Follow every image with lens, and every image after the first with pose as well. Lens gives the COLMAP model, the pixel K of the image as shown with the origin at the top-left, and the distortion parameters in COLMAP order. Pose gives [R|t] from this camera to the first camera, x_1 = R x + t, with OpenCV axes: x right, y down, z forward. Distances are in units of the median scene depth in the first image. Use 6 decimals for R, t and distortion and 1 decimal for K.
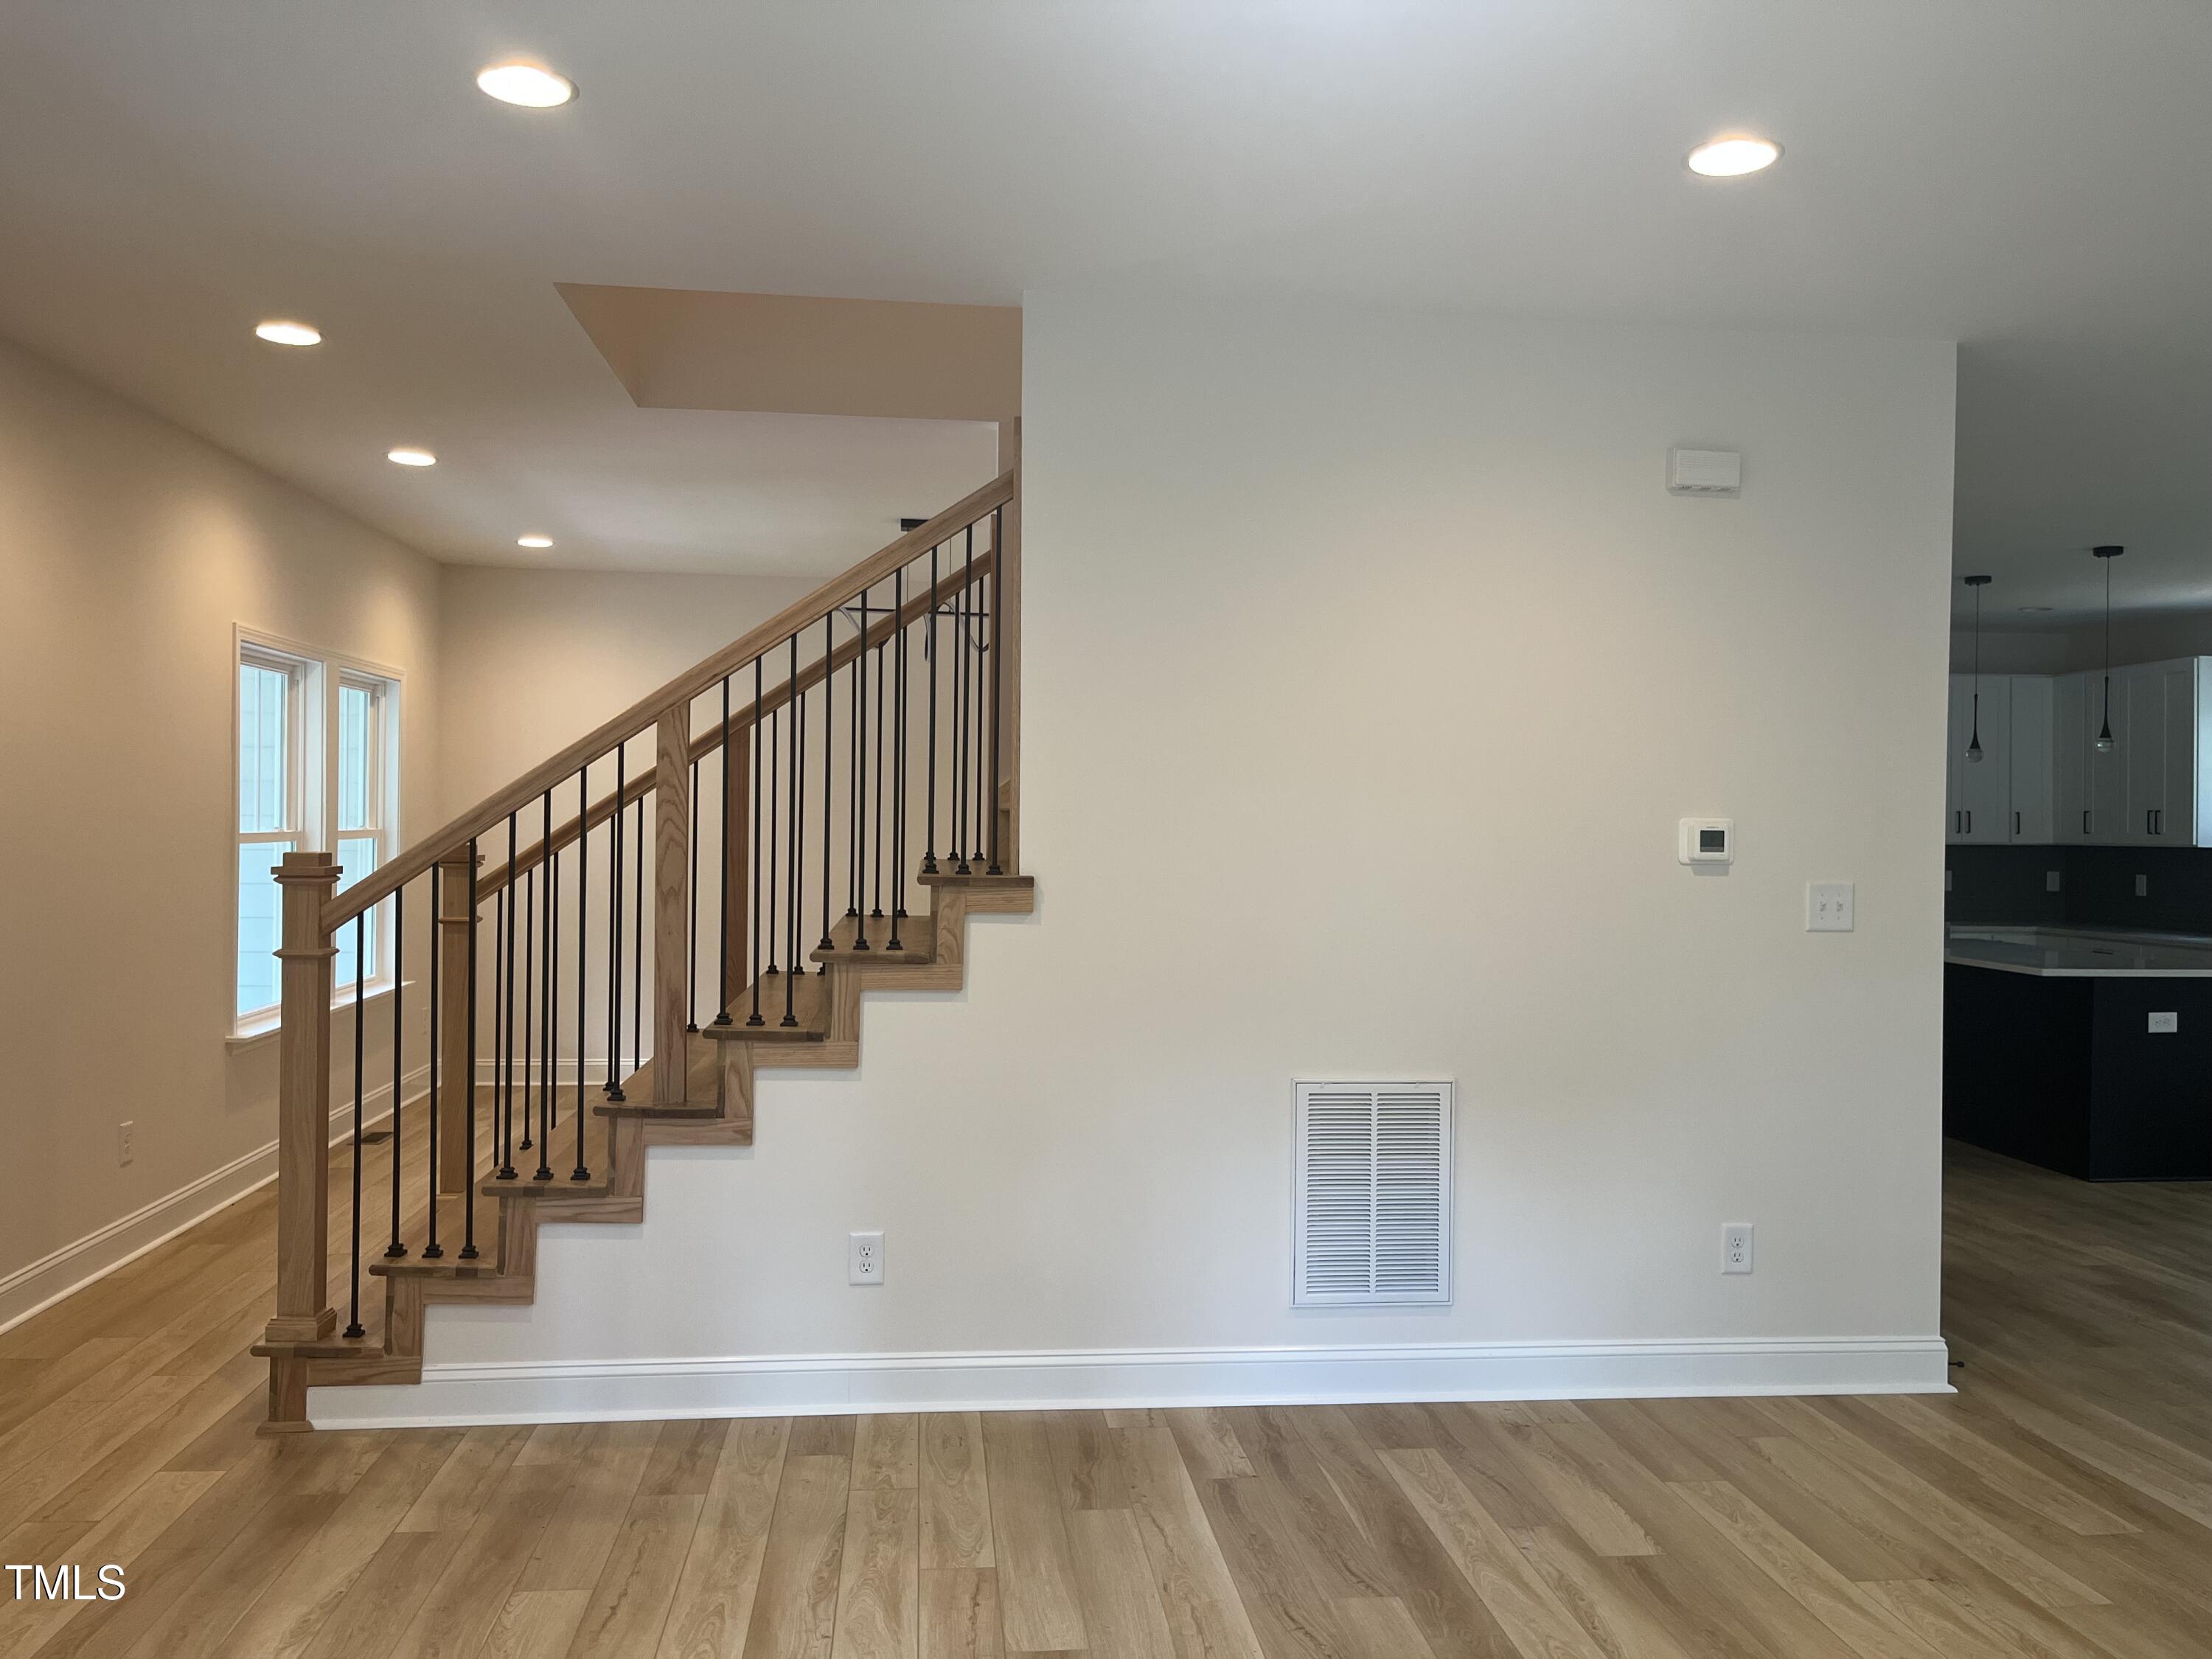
lens RADIAL K [[1657.7, 0, 1086.5], [0, 1657.7, 835.2], [0, 0, 1]] dist [0.001287, -0.004102]
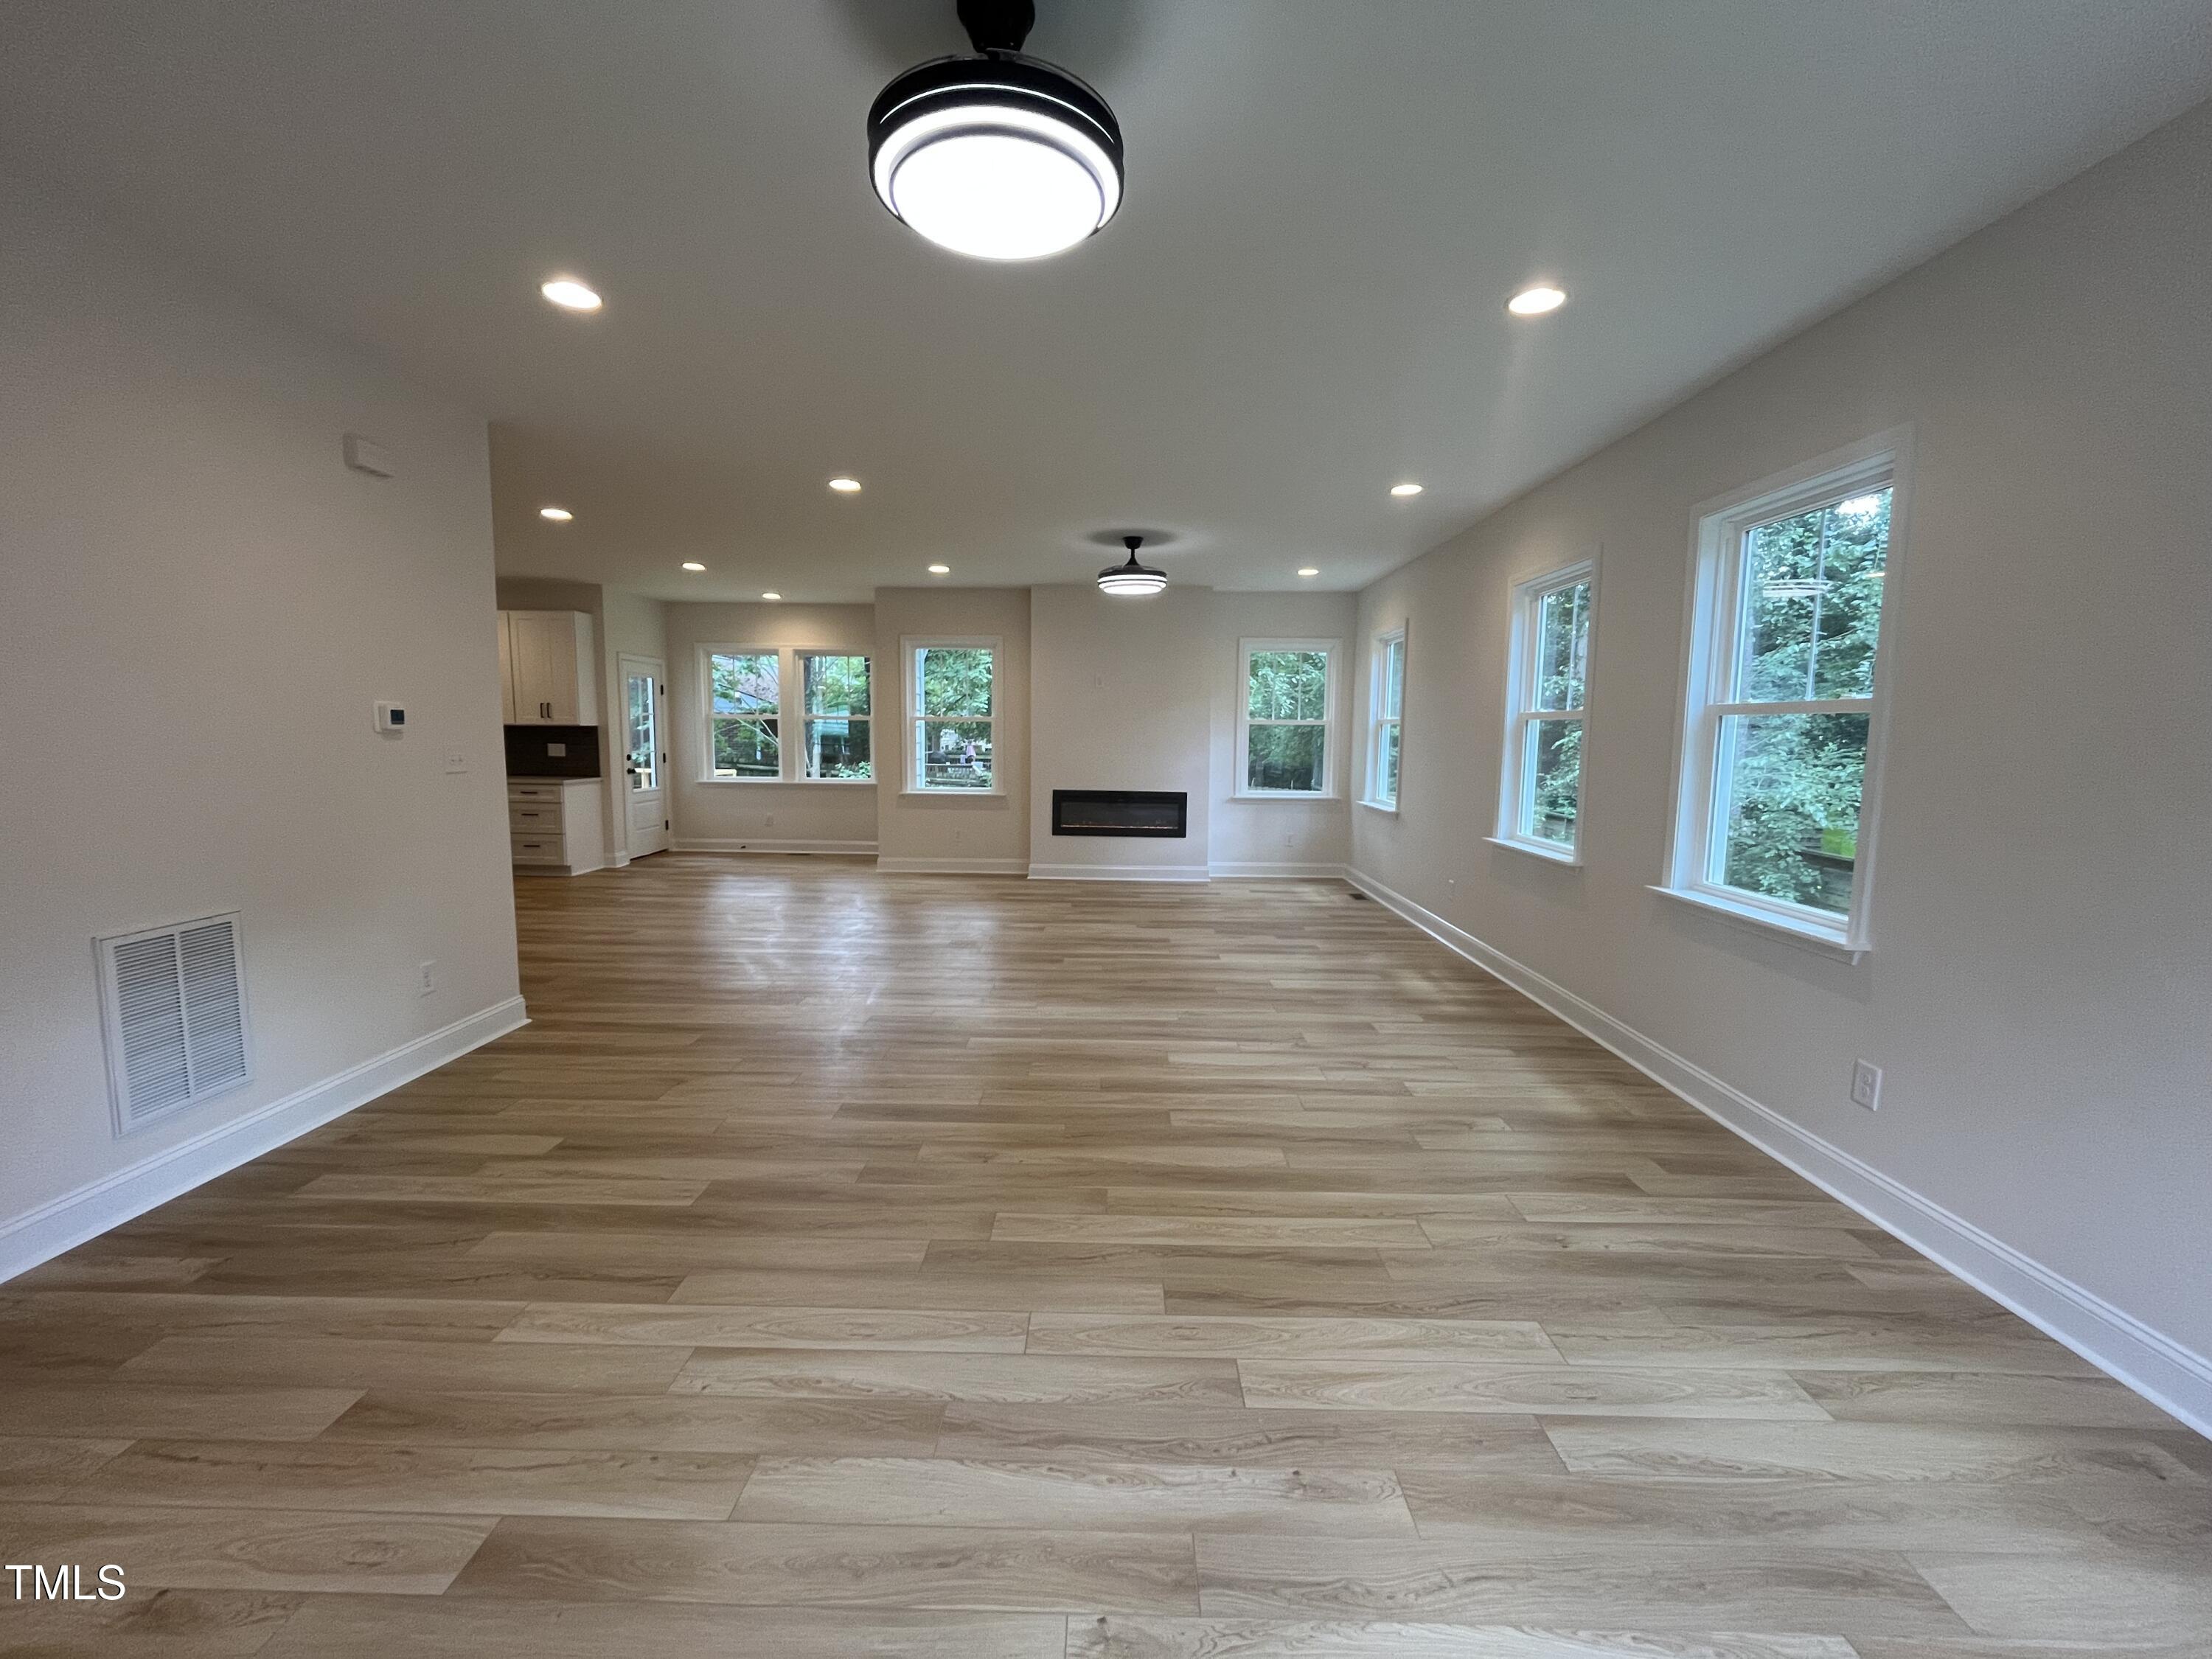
lens RADIAL K [[905.4, 0, 1094.8], [0, 905.4, 831.1], [0, 0, 1]] dist [0.001643, -0.000112]
pose [[0.117556, -0.120828, 0.985688, -0.374699], [-0.008282, 0.992417, 0.122640, -0.000229], [-0.993032, -0.022580, 0.115664, 0.281661]]
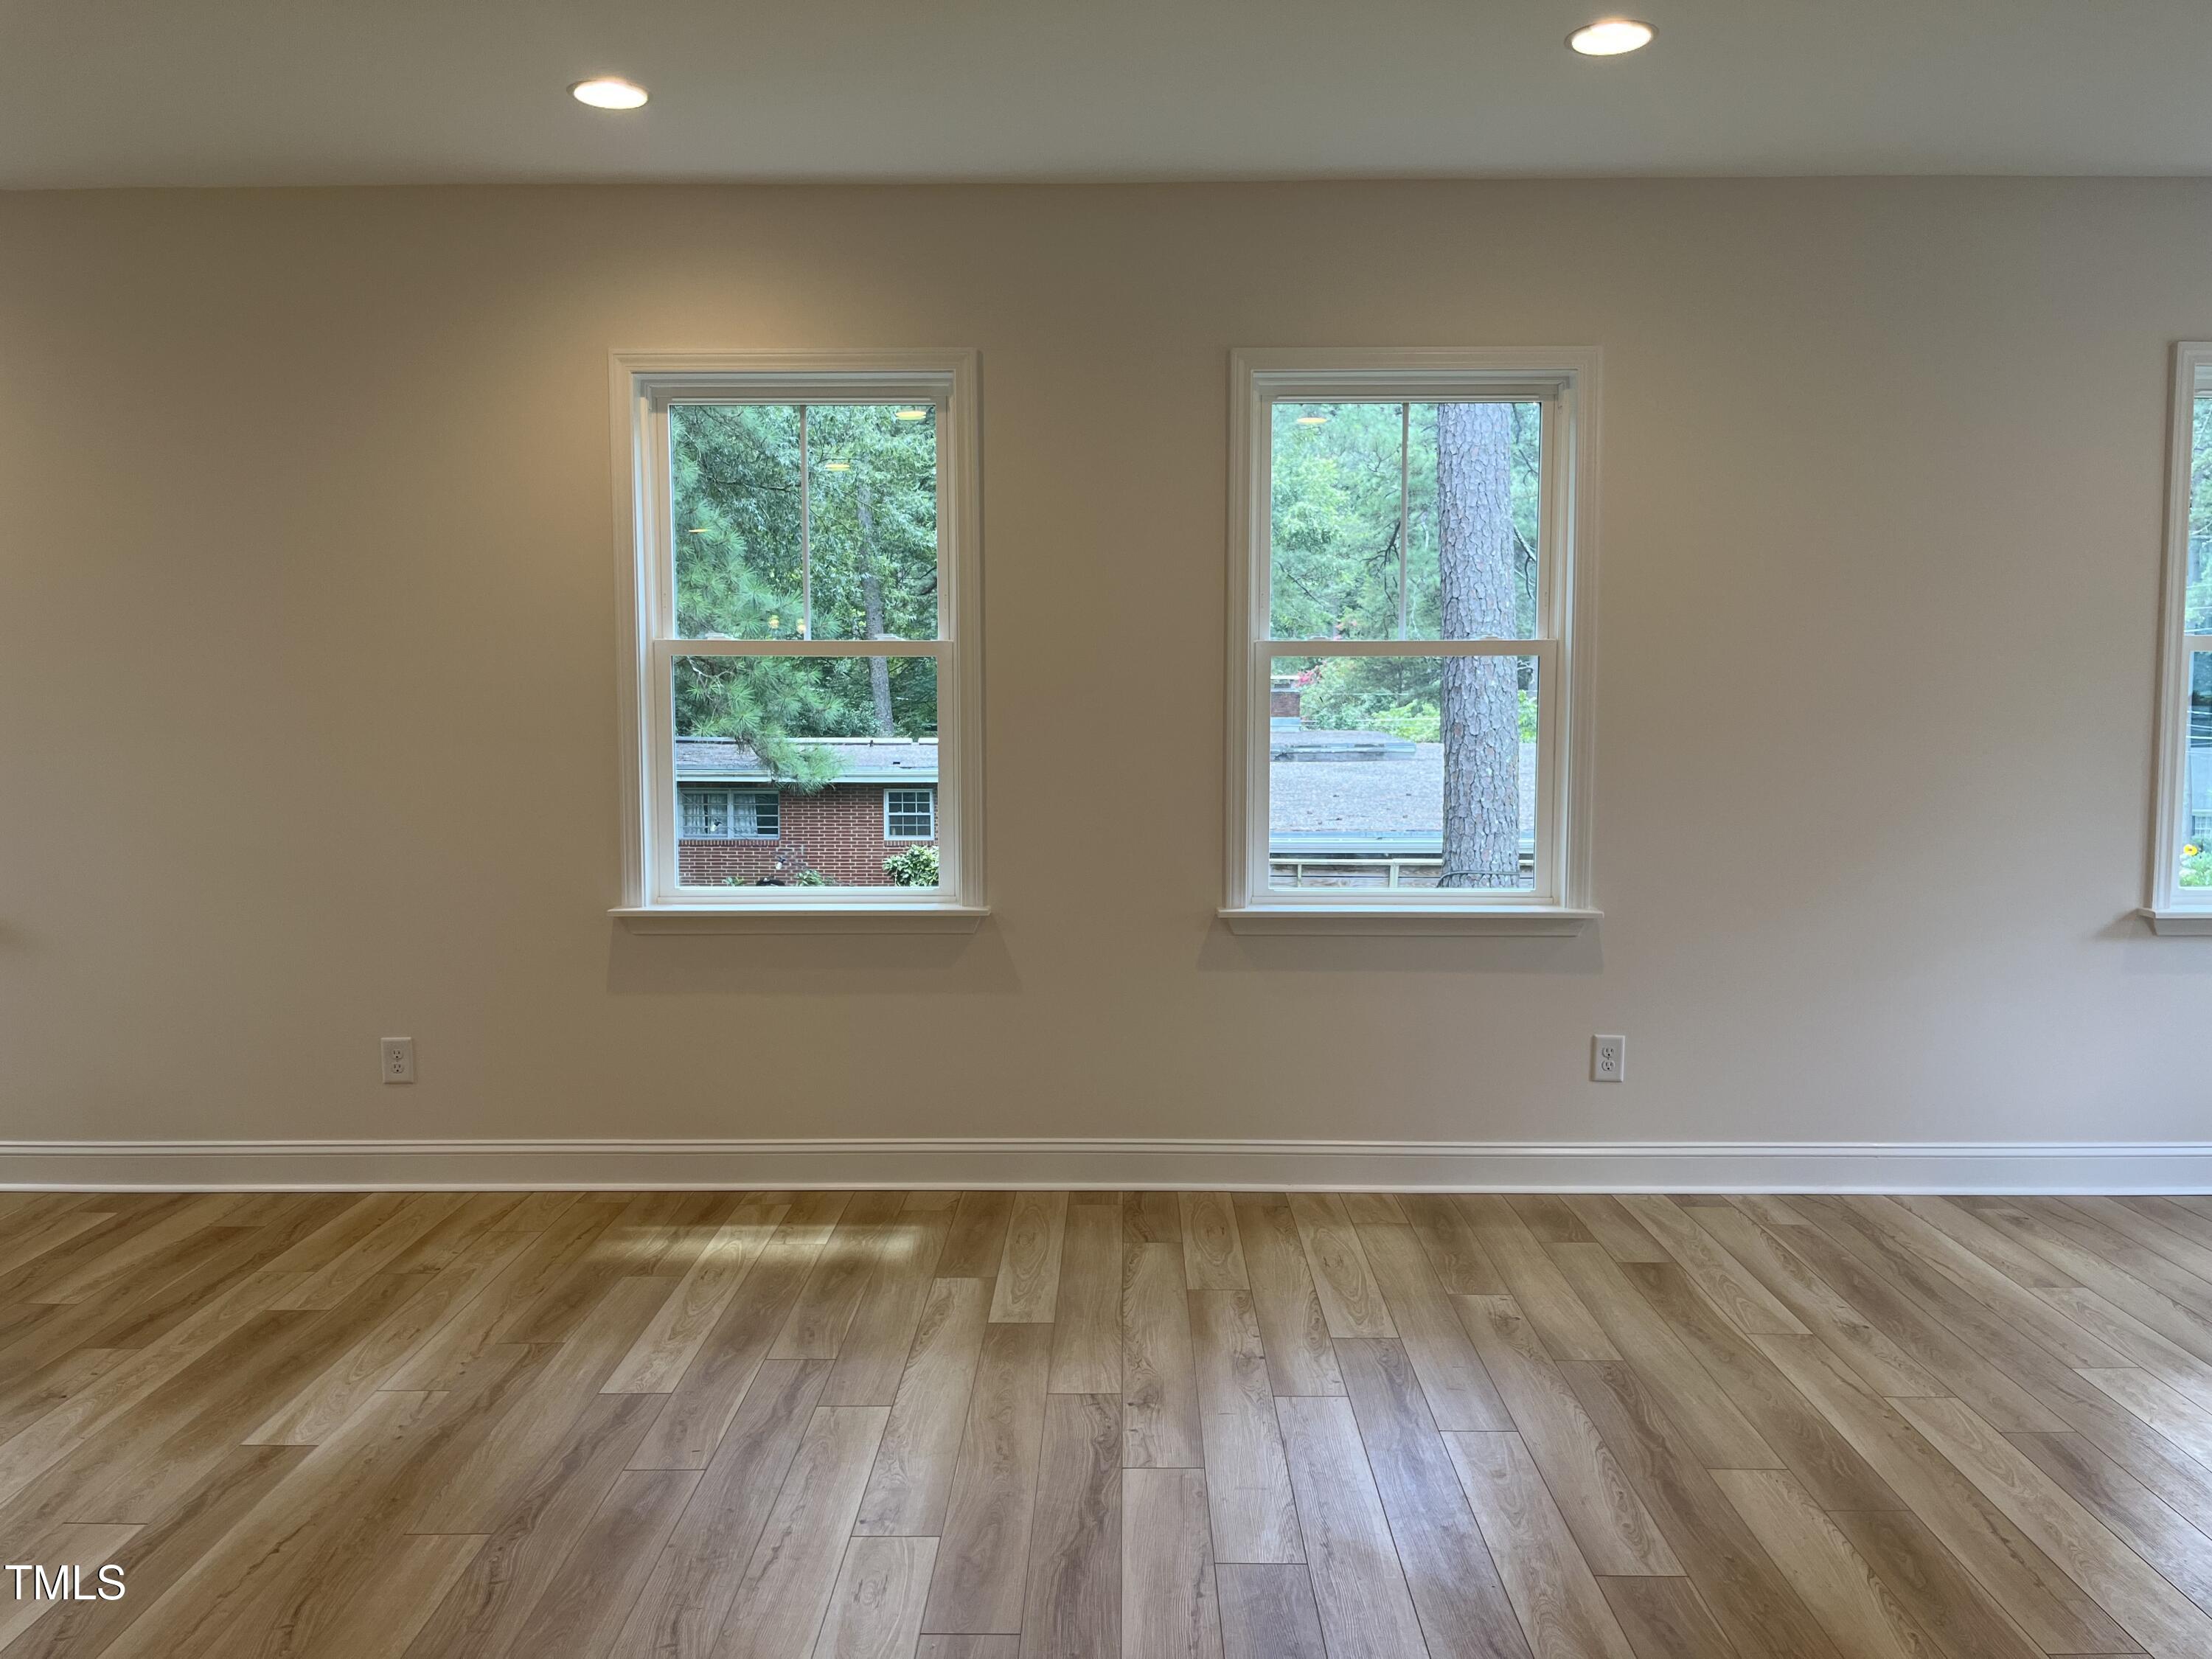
lens RADIAL K [[1657.7, 0, 1111.6], [0, 1657.7, 815.3], [0, 0, 1]] dist [0.001287, -0.004102]
pose [[-0.993677, -0.023555, 0.109782, 0.523322], [-0.014690, 0.996617, 0.080864, 0.005223], [-0.111315, 0.078740, -0.990661, 0.933522]]
